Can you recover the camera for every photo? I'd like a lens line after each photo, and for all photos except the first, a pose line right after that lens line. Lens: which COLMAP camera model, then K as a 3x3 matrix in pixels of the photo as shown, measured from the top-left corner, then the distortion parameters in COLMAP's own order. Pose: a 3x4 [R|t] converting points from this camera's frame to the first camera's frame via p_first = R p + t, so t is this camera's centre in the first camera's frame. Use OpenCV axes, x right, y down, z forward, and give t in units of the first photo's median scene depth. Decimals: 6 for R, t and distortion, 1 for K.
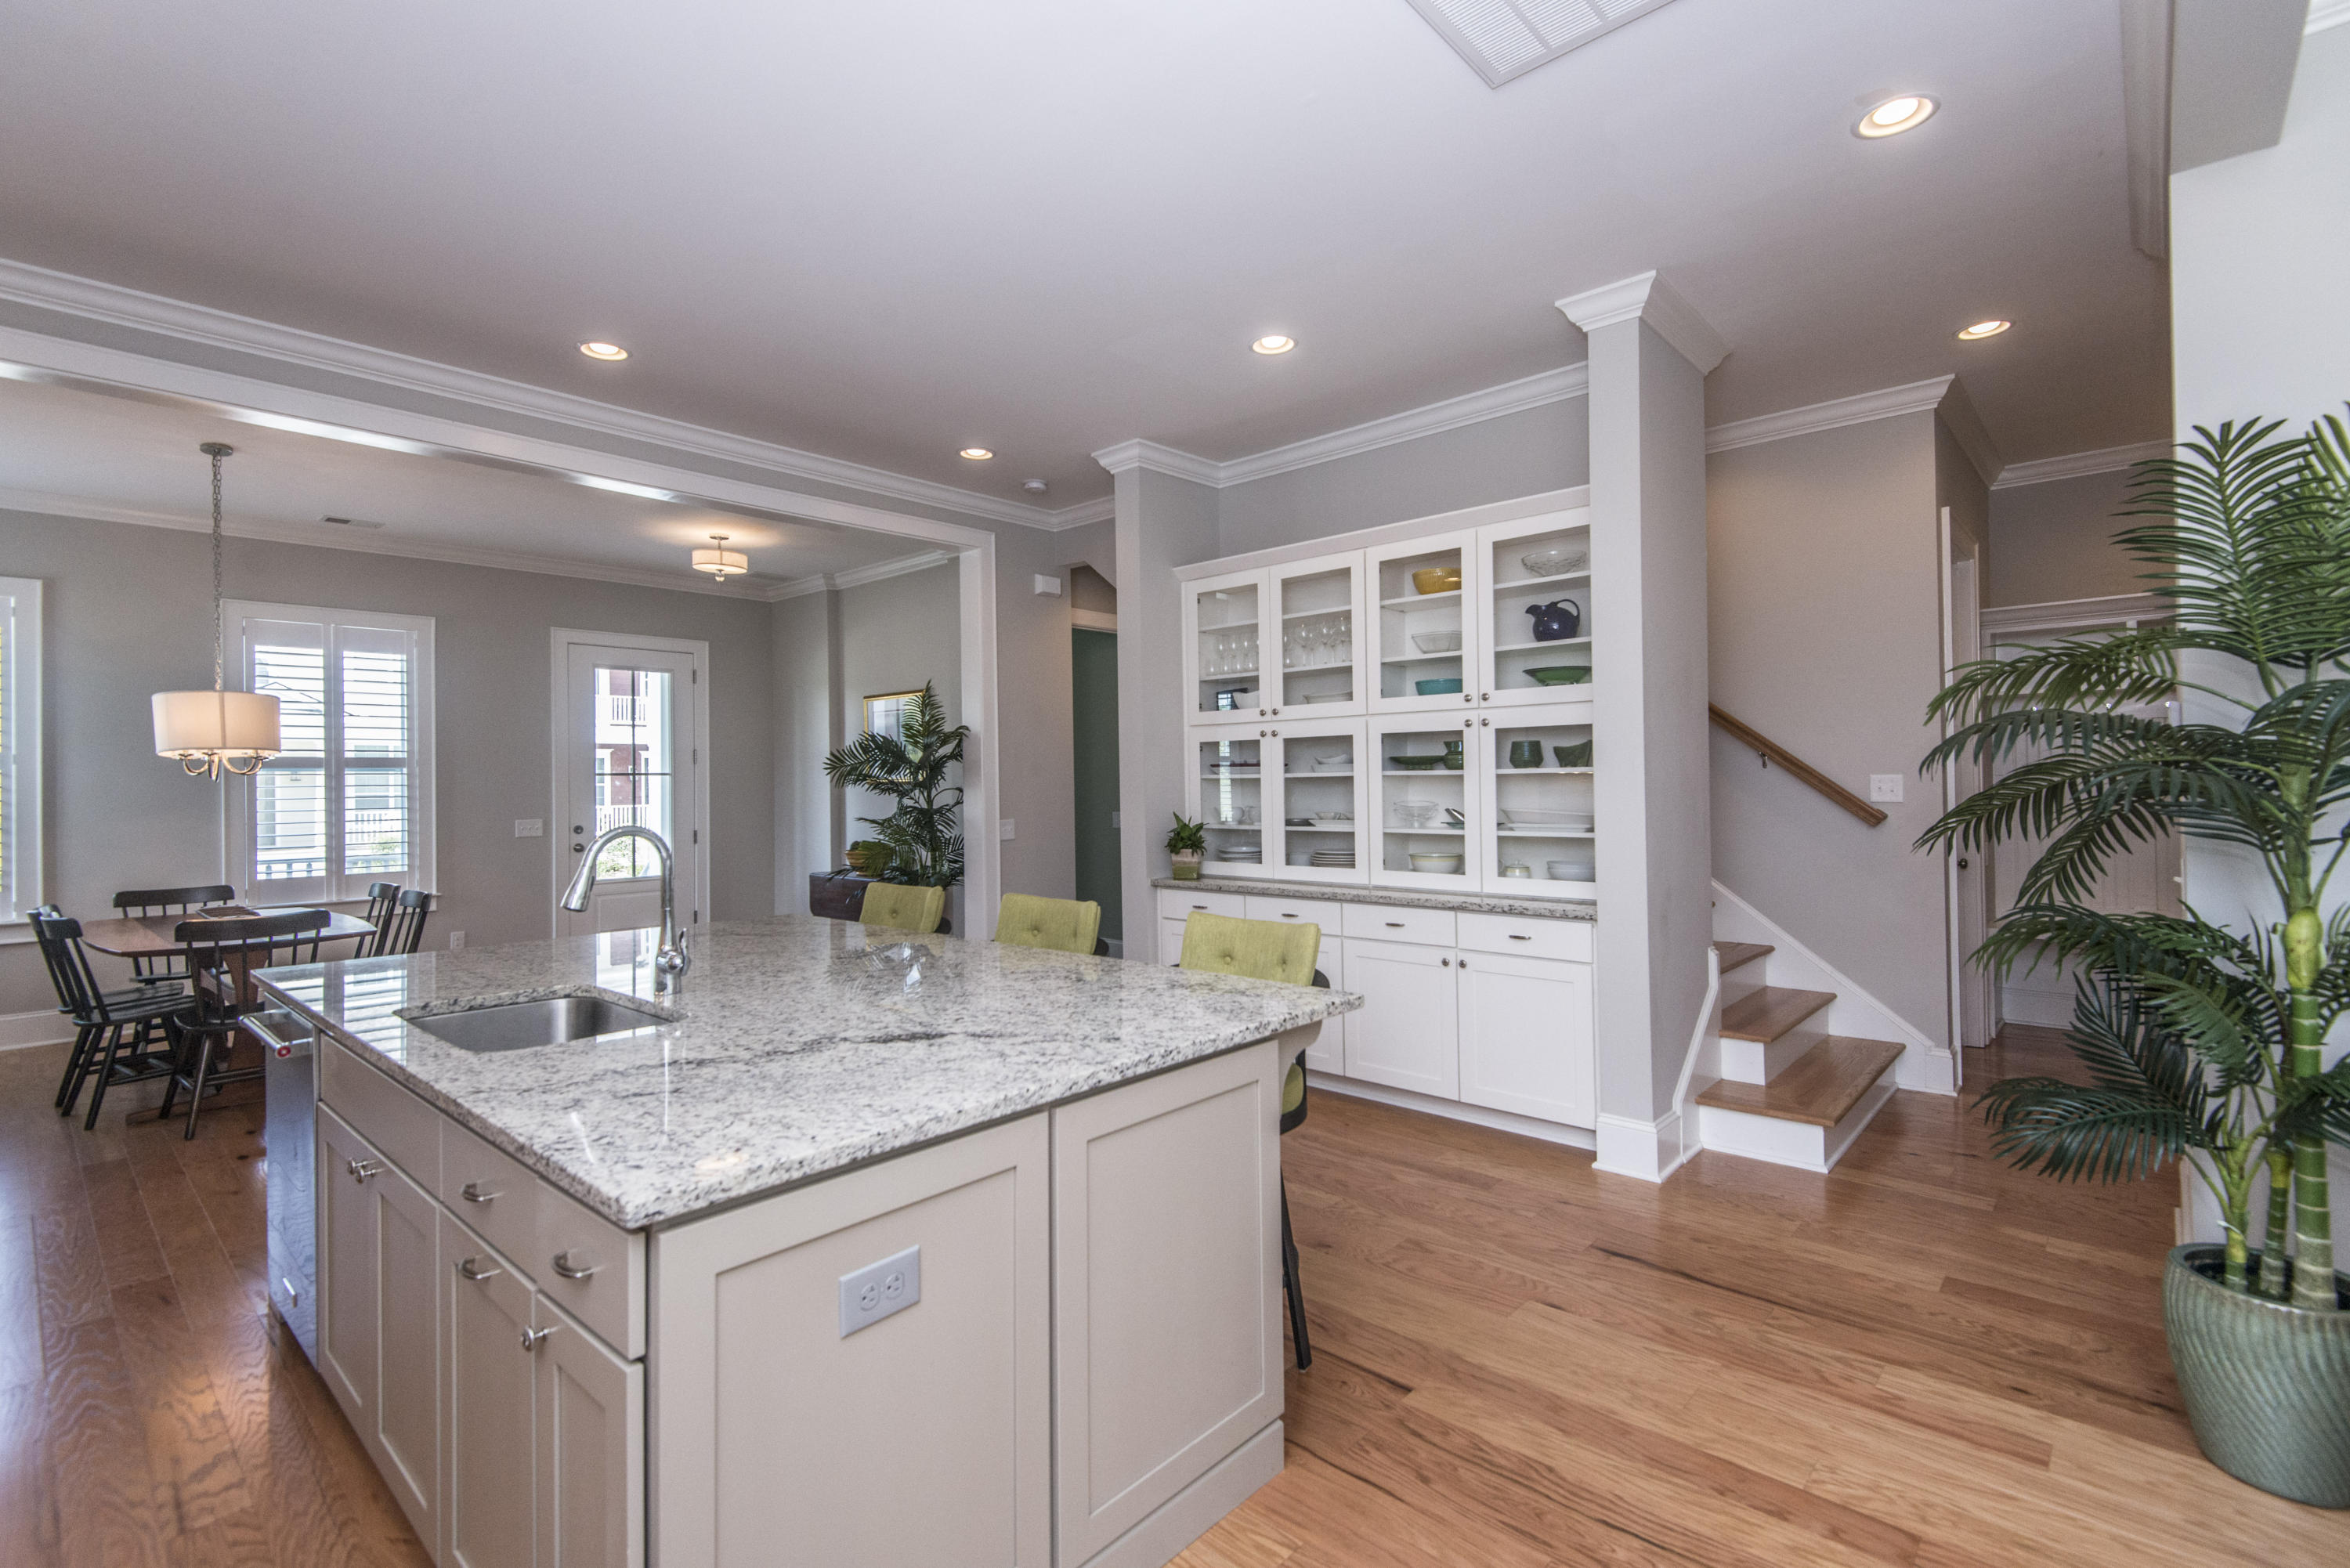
lens RADIAL K [[1075.0, 0, 1184.0], [0, 1075.0, 777.0], [0, 0, 1]] dist [0.007940, 0.000531]
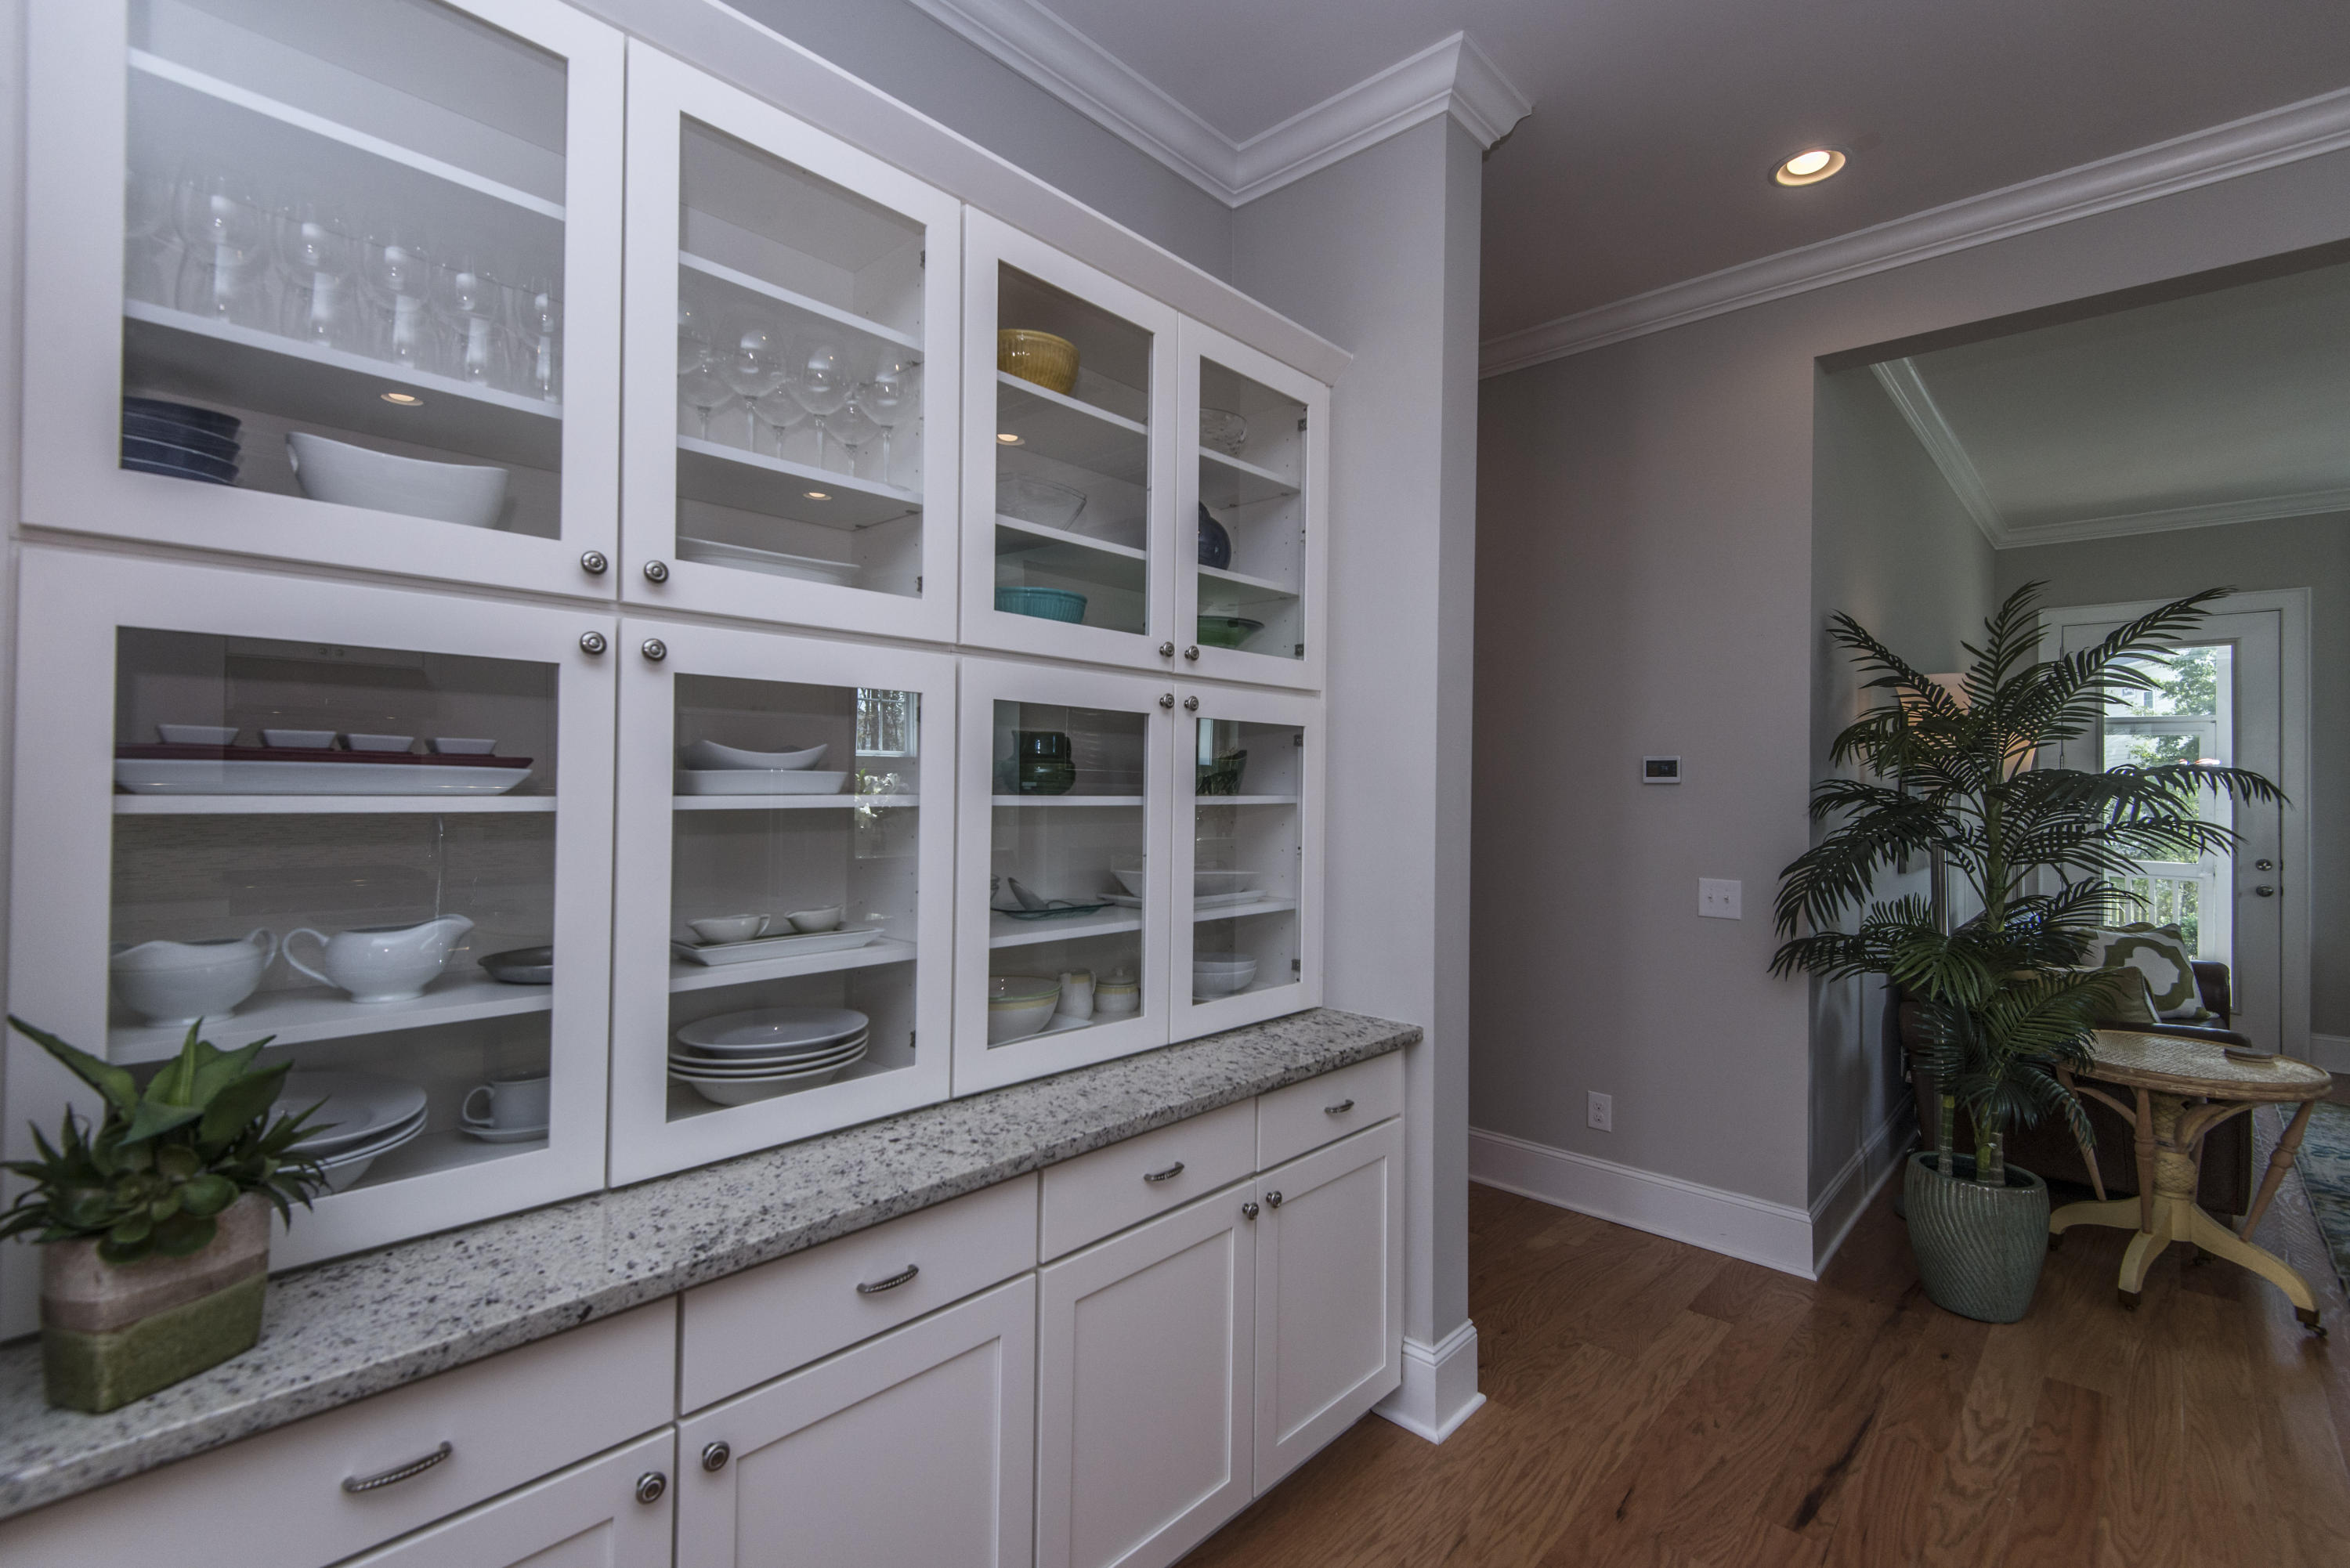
lens RADIAL K [[1066.7, 0, 1171.5], [0, 1066.7, 774.1], [0, 0, 1]] dist [0.037677, -0.018874]
pose [[0.010606, 0.029588, 0.999506, -0.209091], [-0.012306, 0.999490, -0.029457, -0.003141], [-0.999868, -0.011988, 0.010964, 0.941902]]
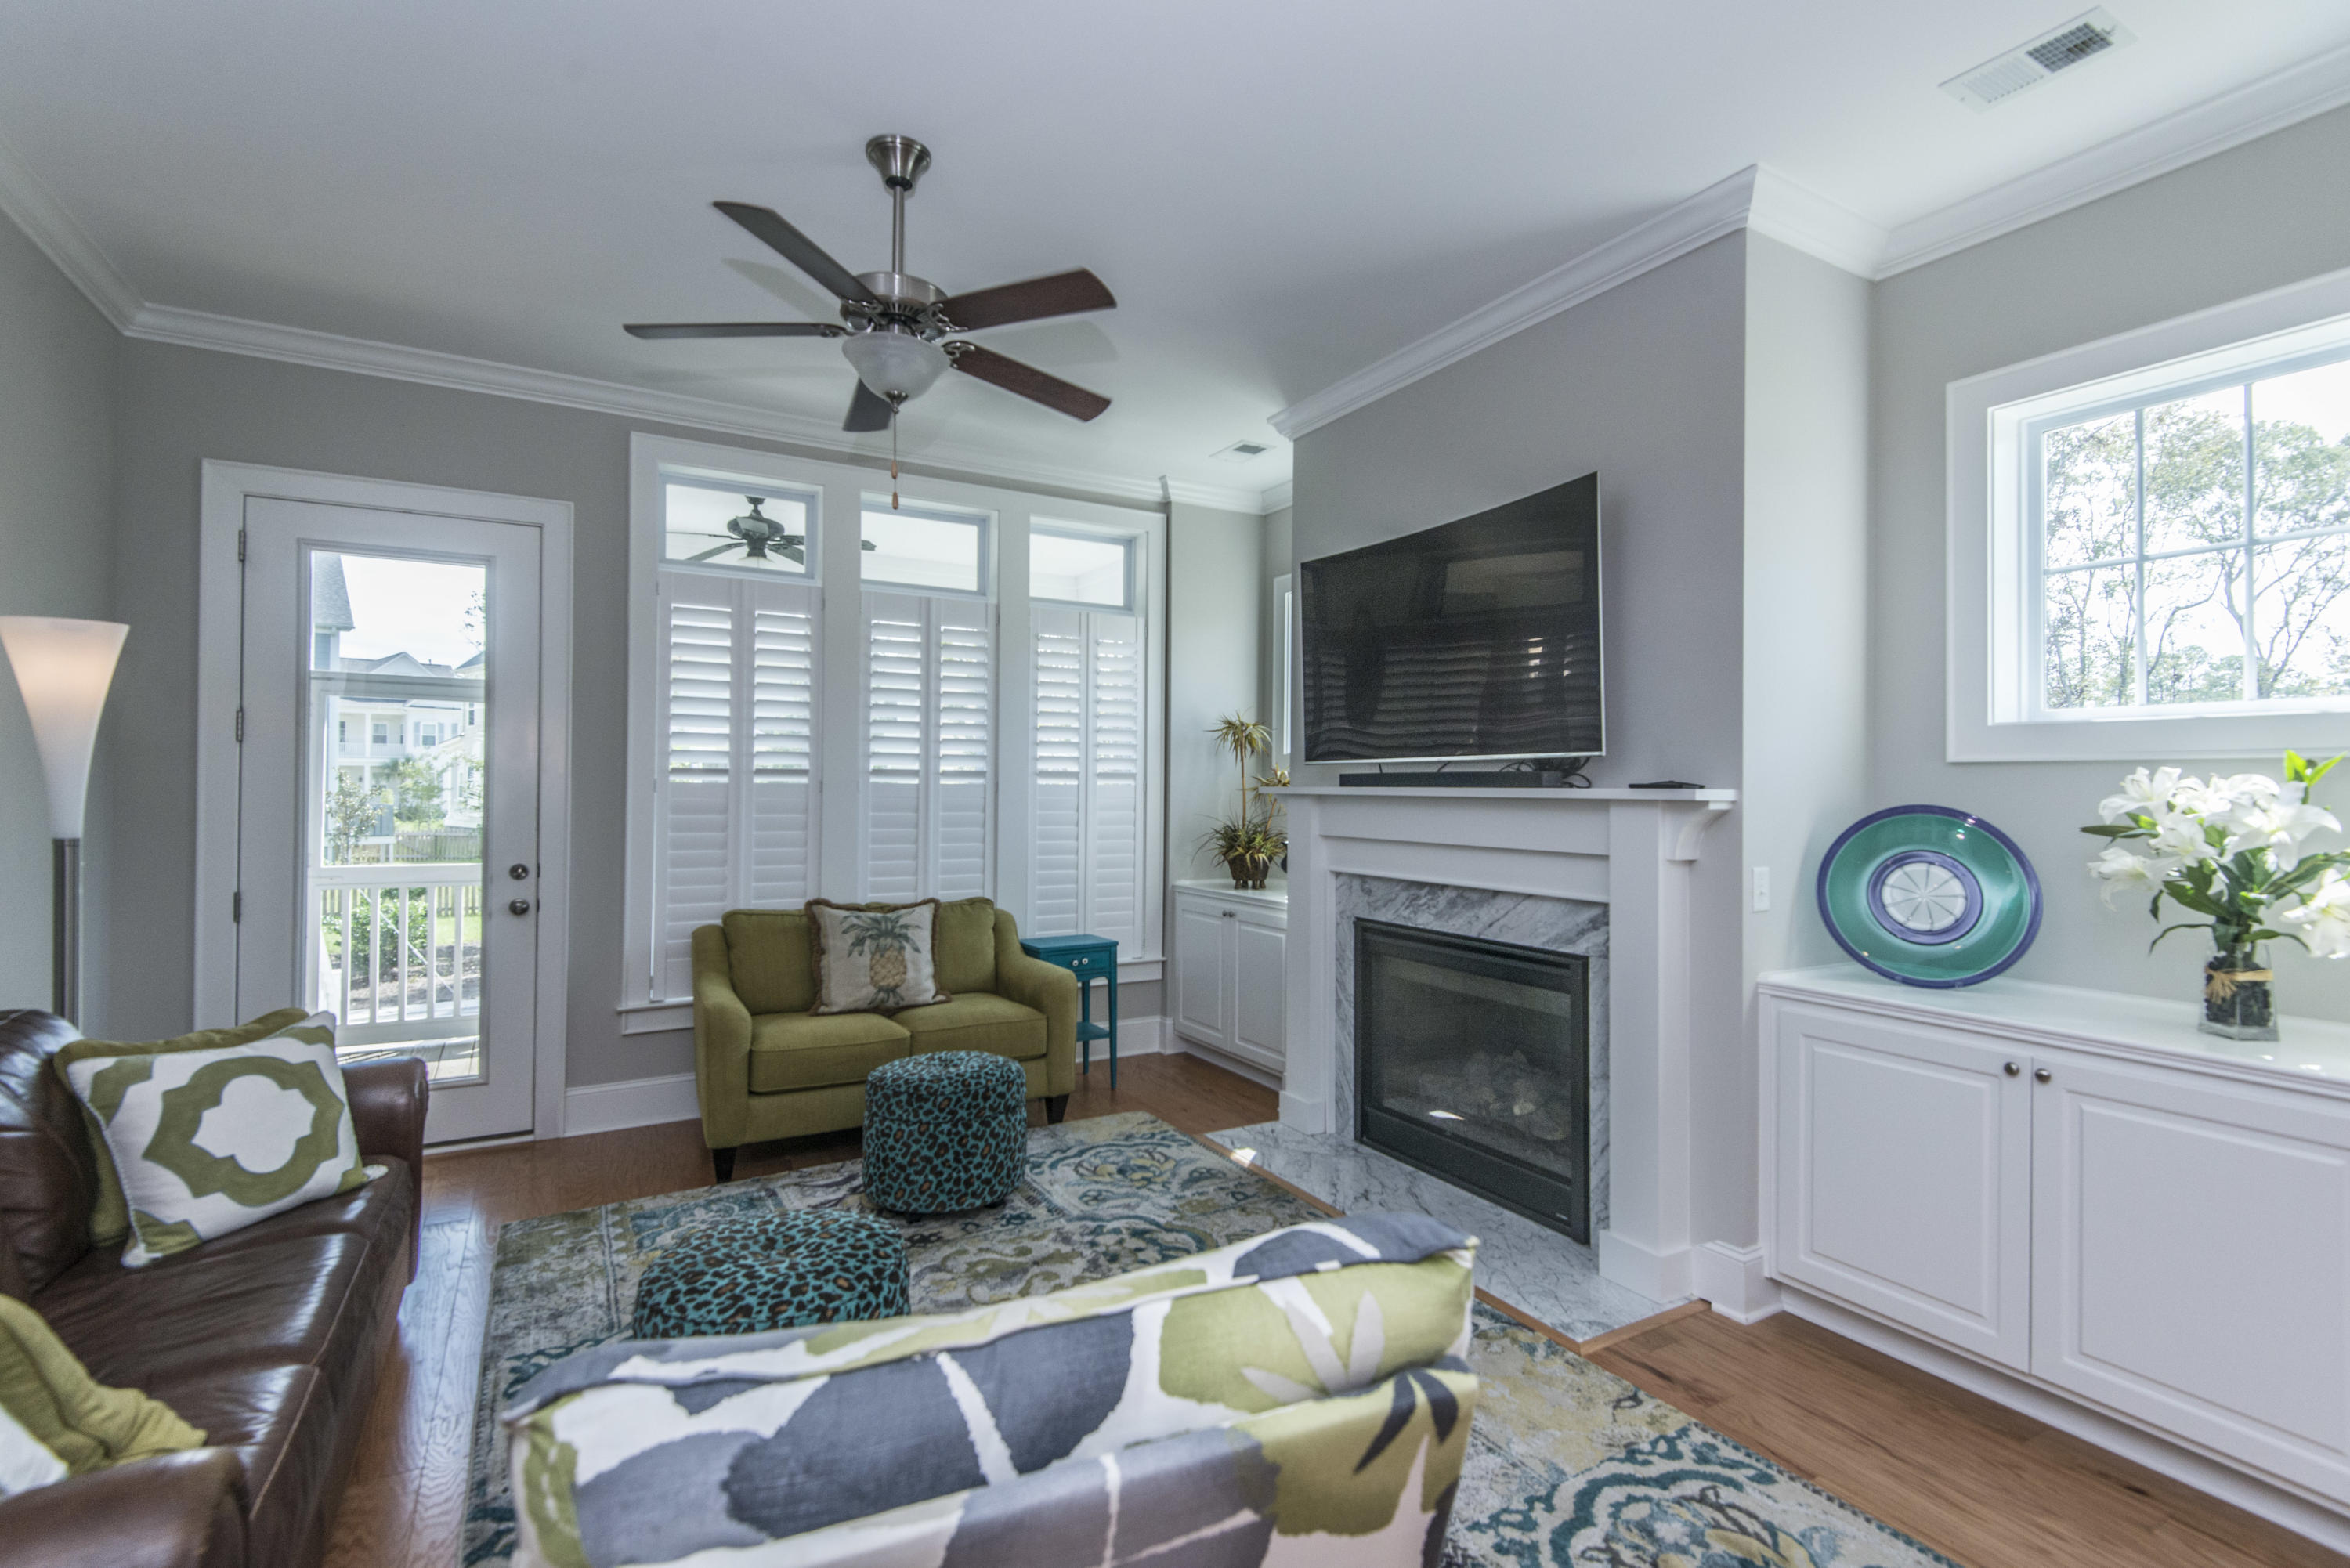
lens RADIAL K [[1066.7, 0, 1171.5], [0, 1066.7, 774.1], [0, 0, 1]] dist [0.037677, -0.018874]
pose [[-0.951794, 0.013620, 0.306437, 0.260605], [0.008076, 0.999780, -0.019352, -0.012507], [-0.306633, -0.015945, -0.951694, 0.382705]]
